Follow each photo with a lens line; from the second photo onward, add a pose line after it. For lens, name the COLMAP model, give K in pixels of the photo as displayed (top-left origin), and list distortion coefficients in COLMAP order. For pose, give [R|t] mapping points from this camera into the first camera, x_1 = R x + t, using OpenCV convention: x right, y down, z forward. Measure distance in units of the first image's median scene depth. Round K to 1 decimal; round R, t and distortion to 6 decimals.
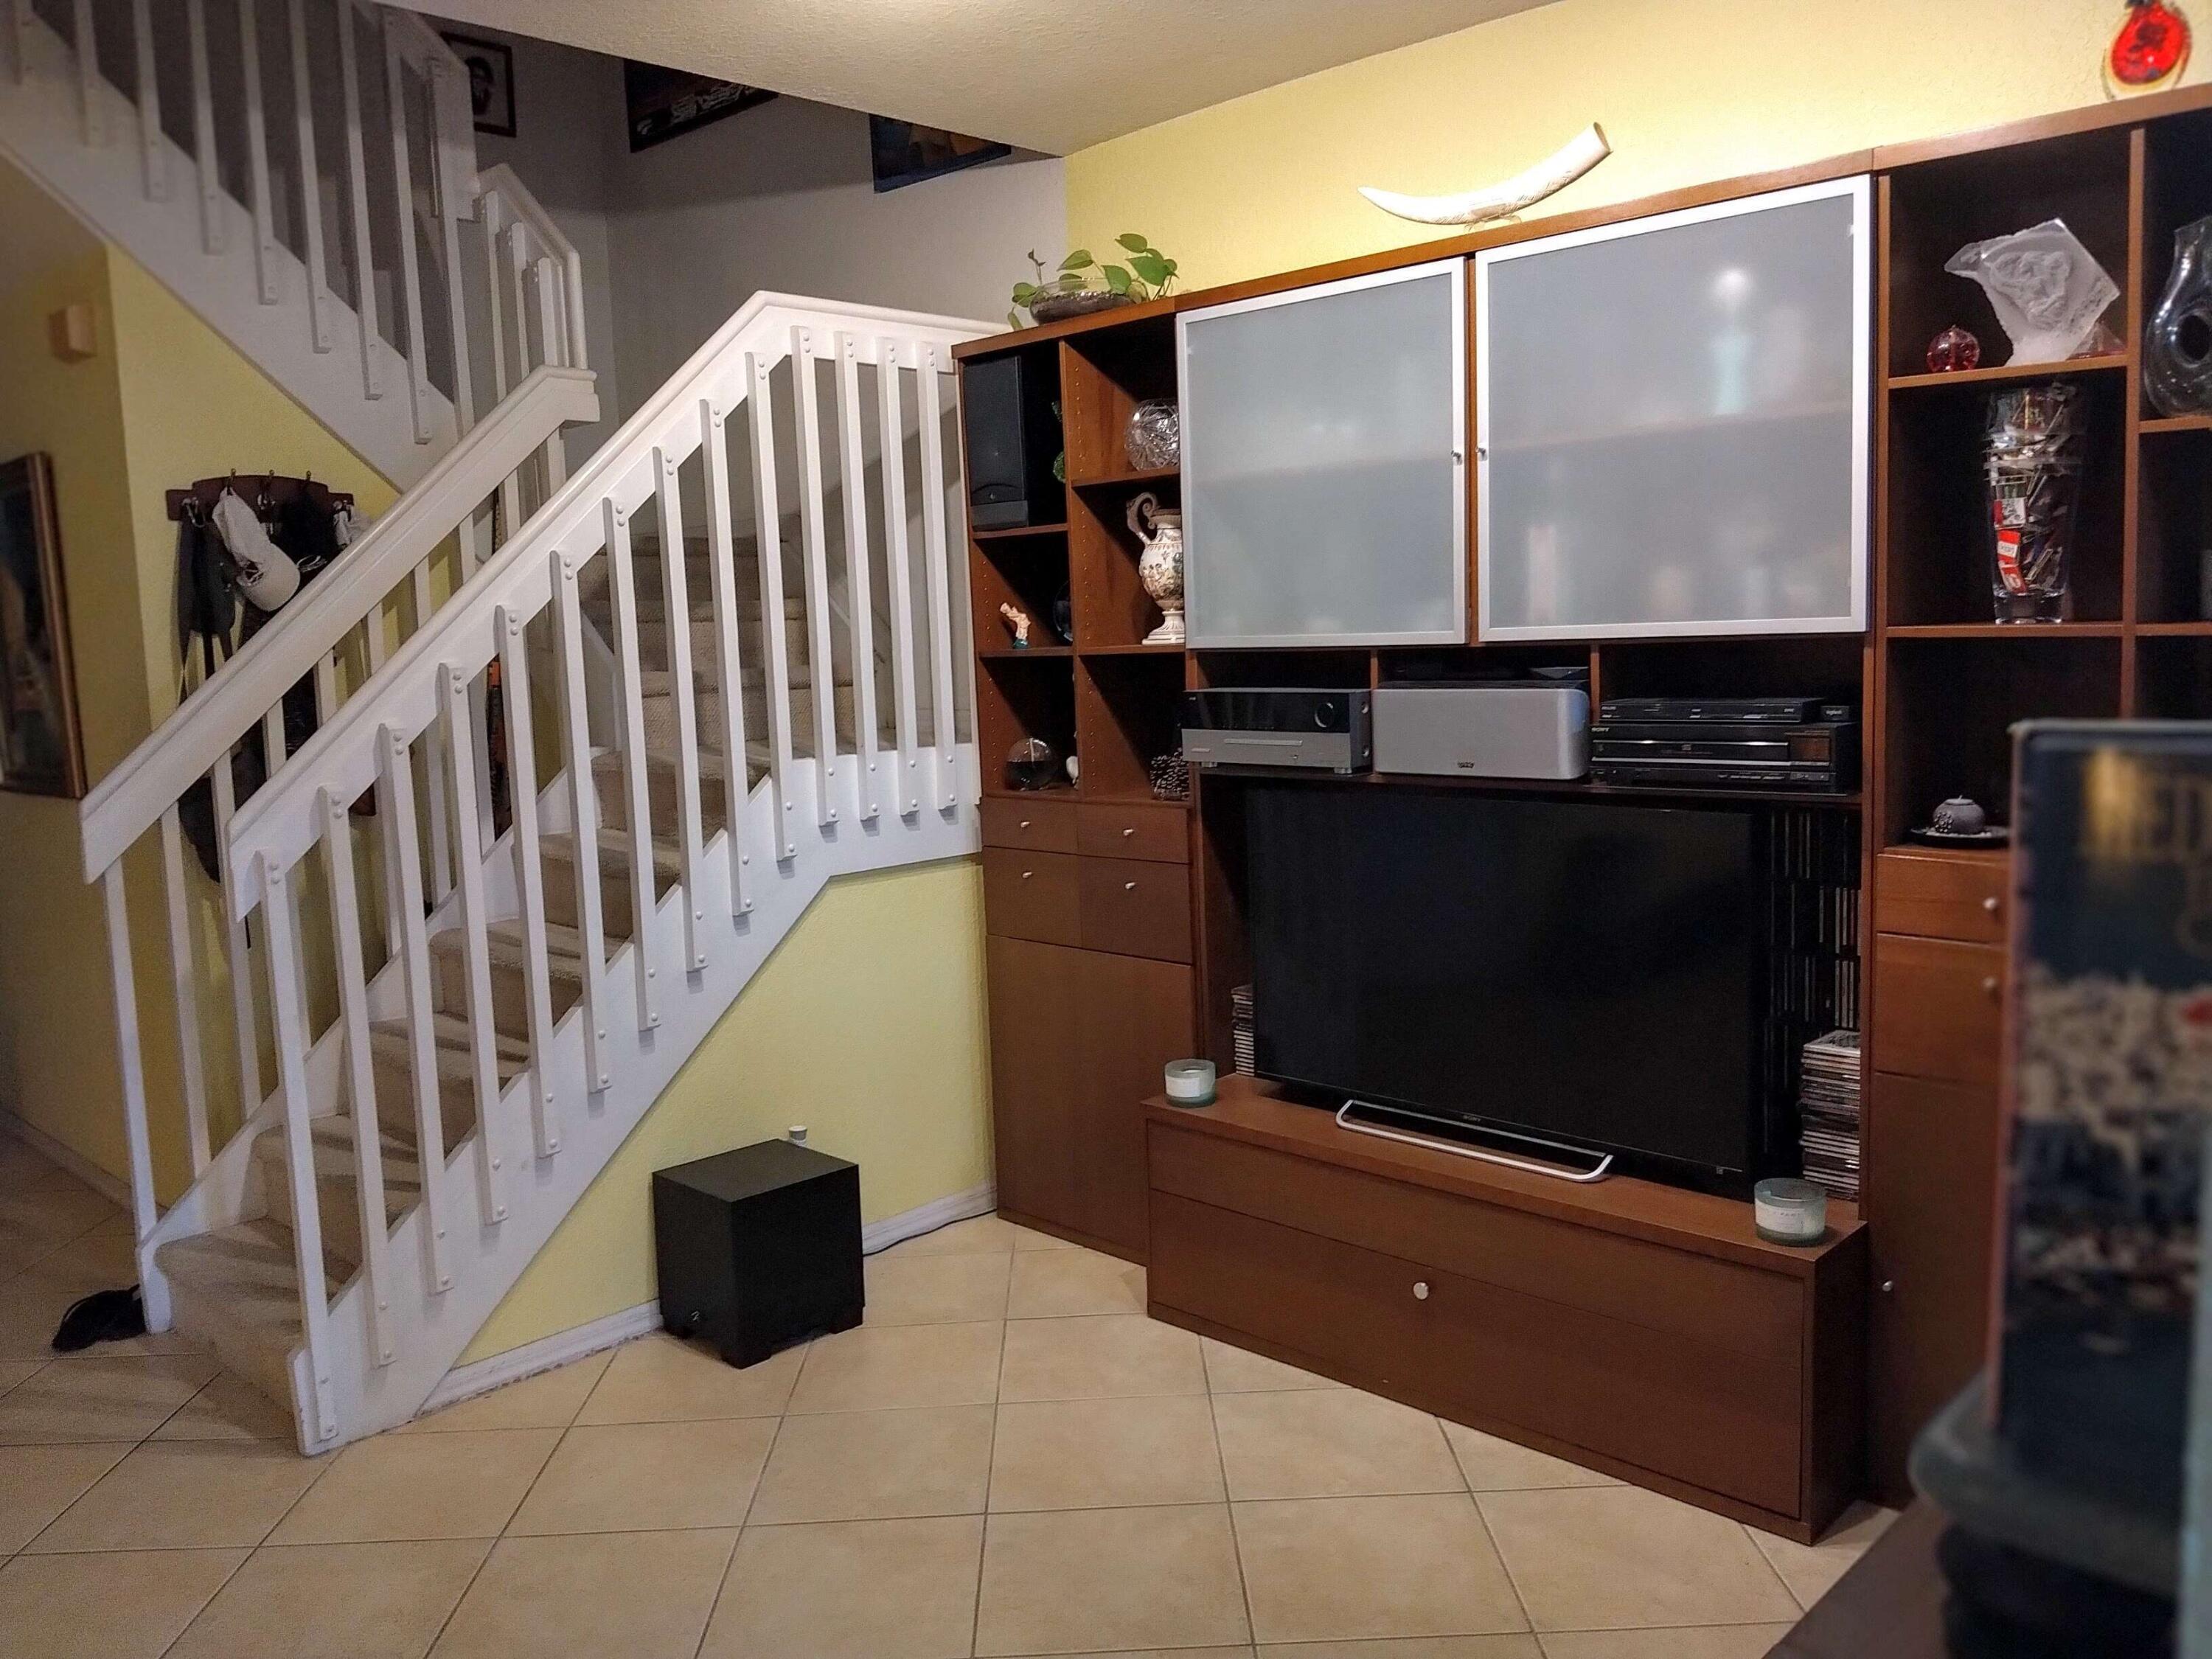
lens RADIAL K [[1798.7, 0, 1106.0], [0, 1798.7, 829.5], [0, 0, 1]] dist [0.000876, -0.002489]
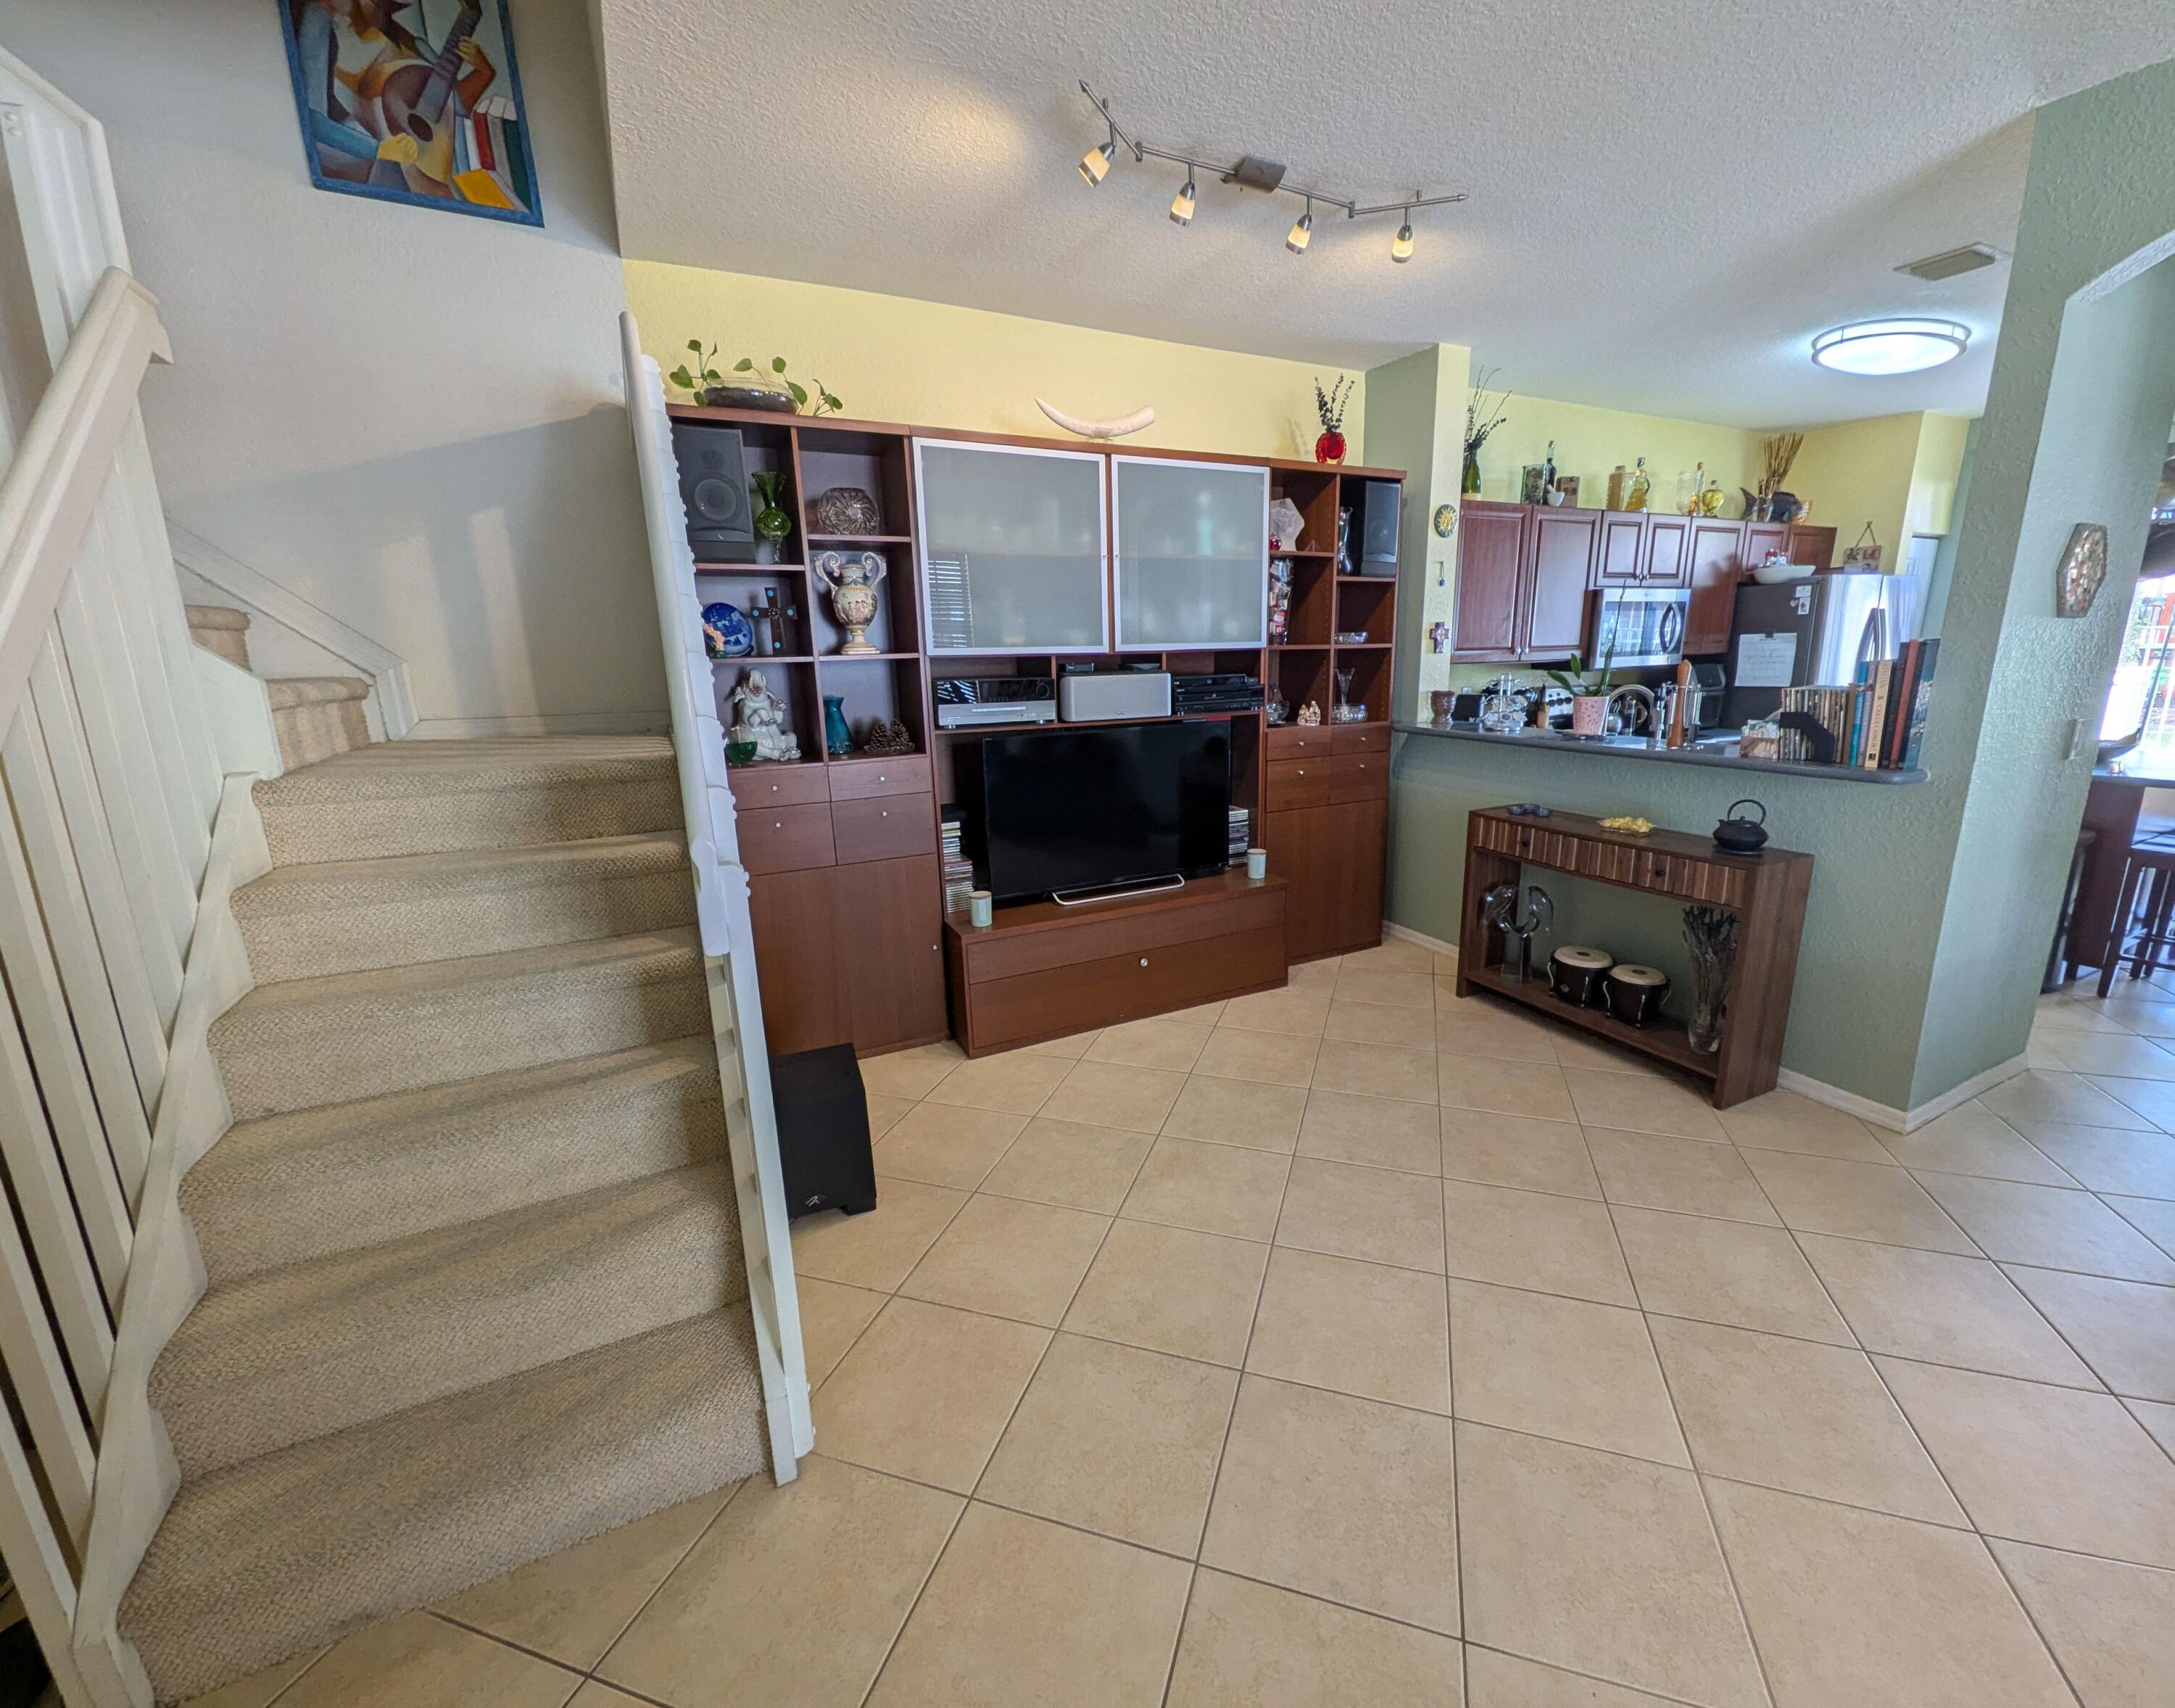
lens RADIAL K [[885.1, 0, 1130.4], [0, 885.1, 857.5], [0, 0, 1]] dist [0.000535, -0.000116]
pose [[0.302884, -0.194724, 0.932922, -0.795322], [0.120391, 0.978880, 0.165230, -0.040195], [-0.945393, 0.062270, 0.319930, 0.687568]]
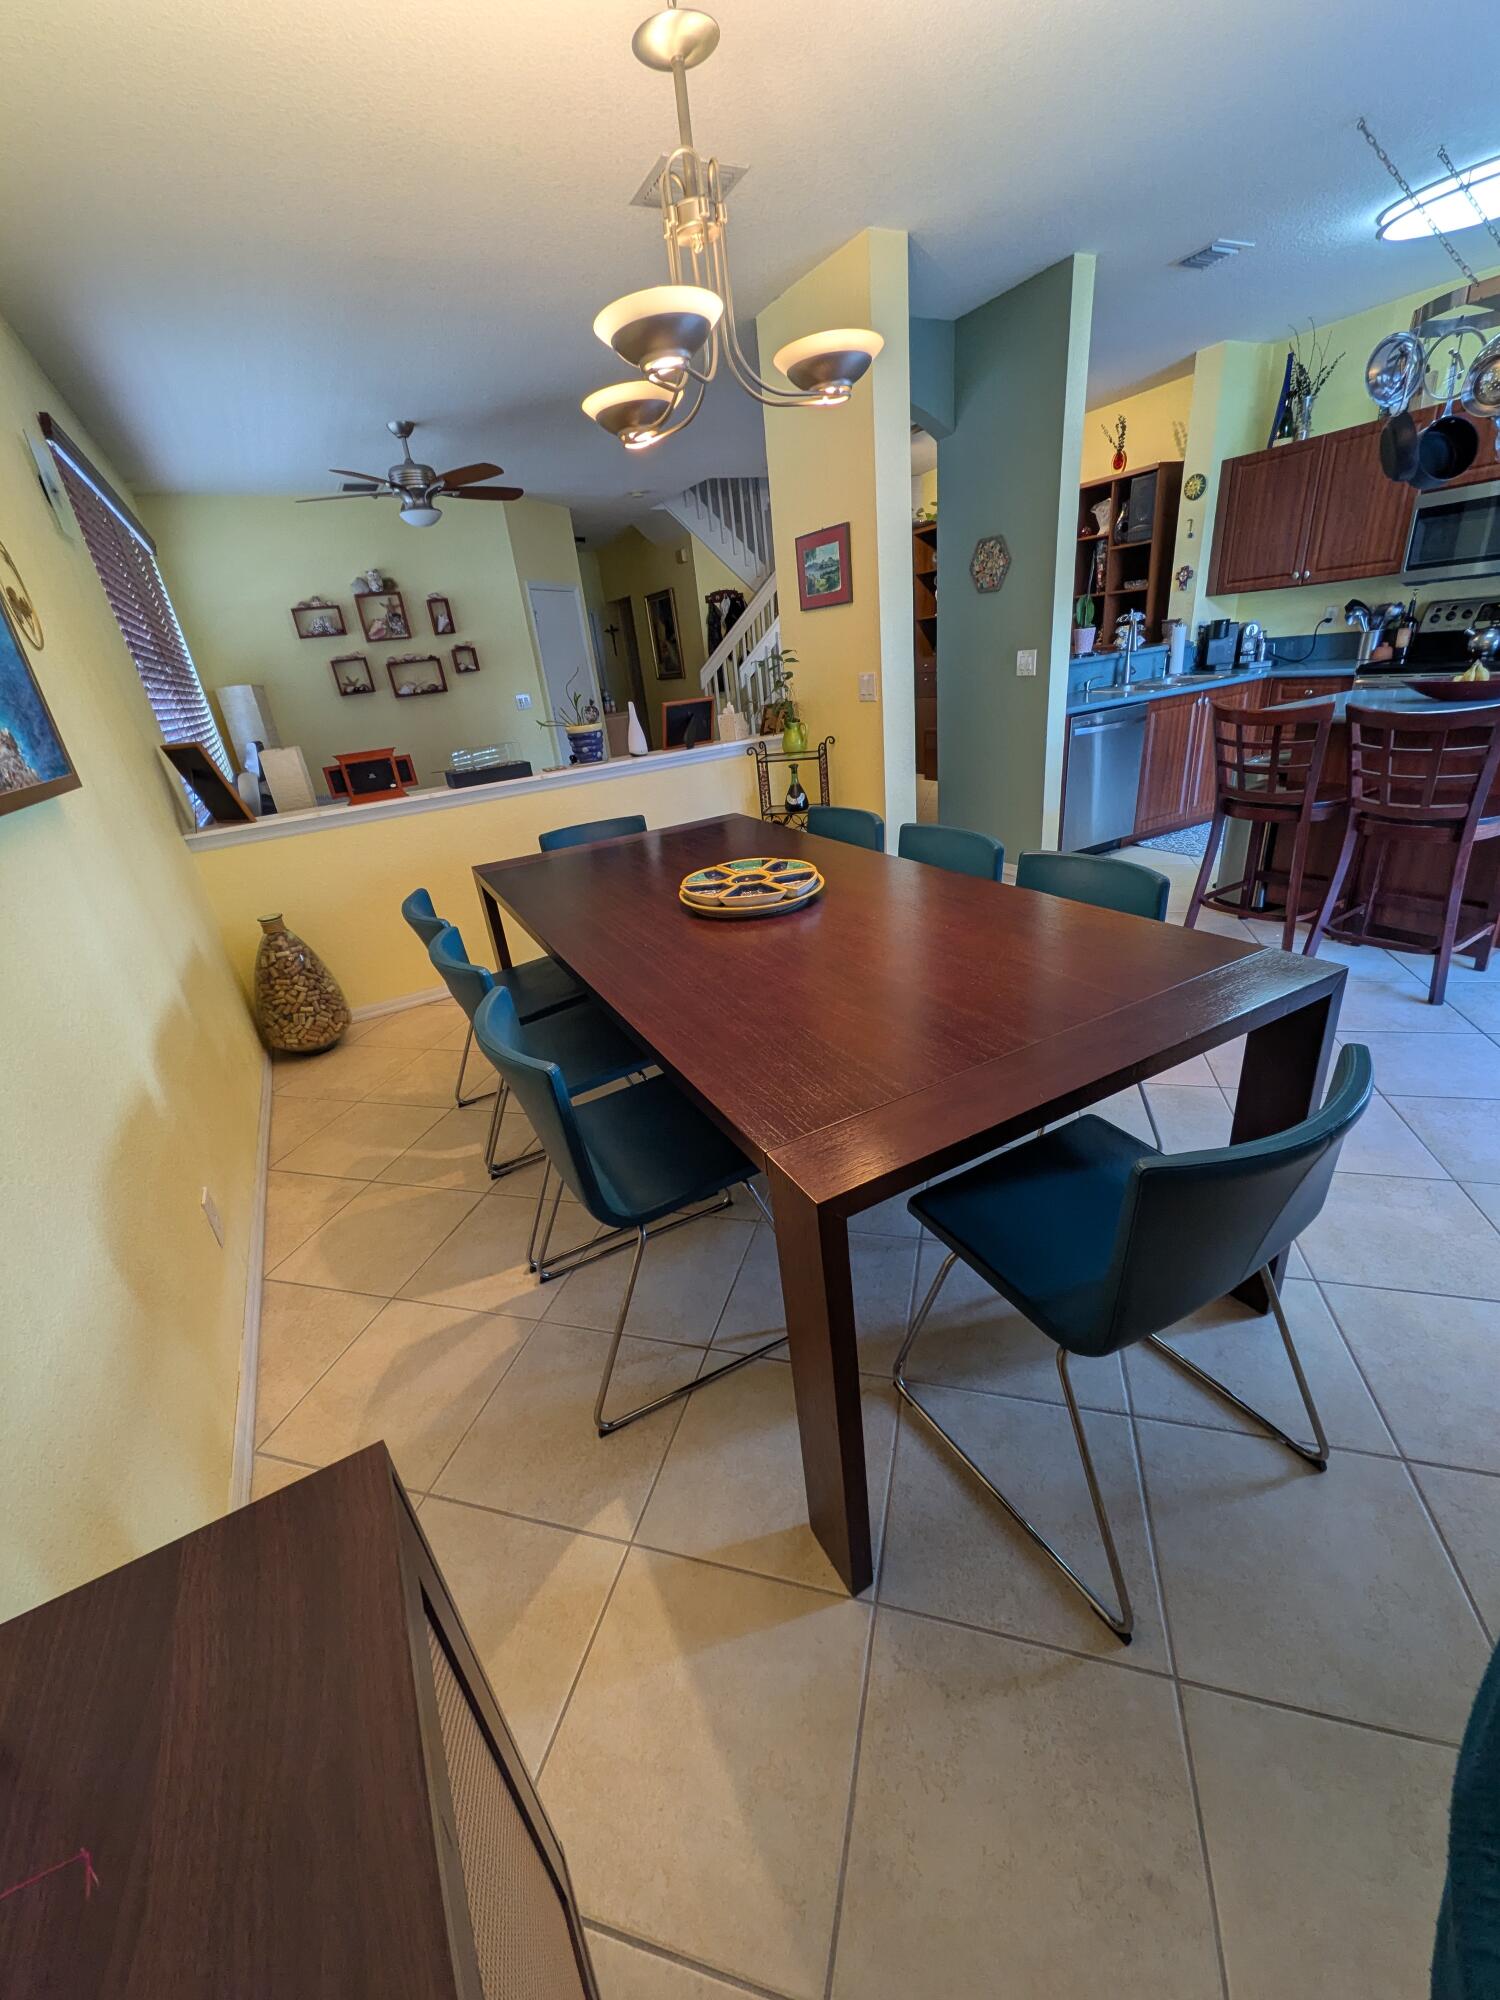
lens RADIAL K [[786.7, 0, 750.0], [0, 786.7, 1000.0], [0, 0, 1]] dist [0.002573, -0.000060]
pose [[0.955820, 0.060329, -0.287695, 0.246540], [0.032646, 0.950872, 0.307859, 0.208663], [0.292134, -0.303650, 0.906893, -1.315040]]
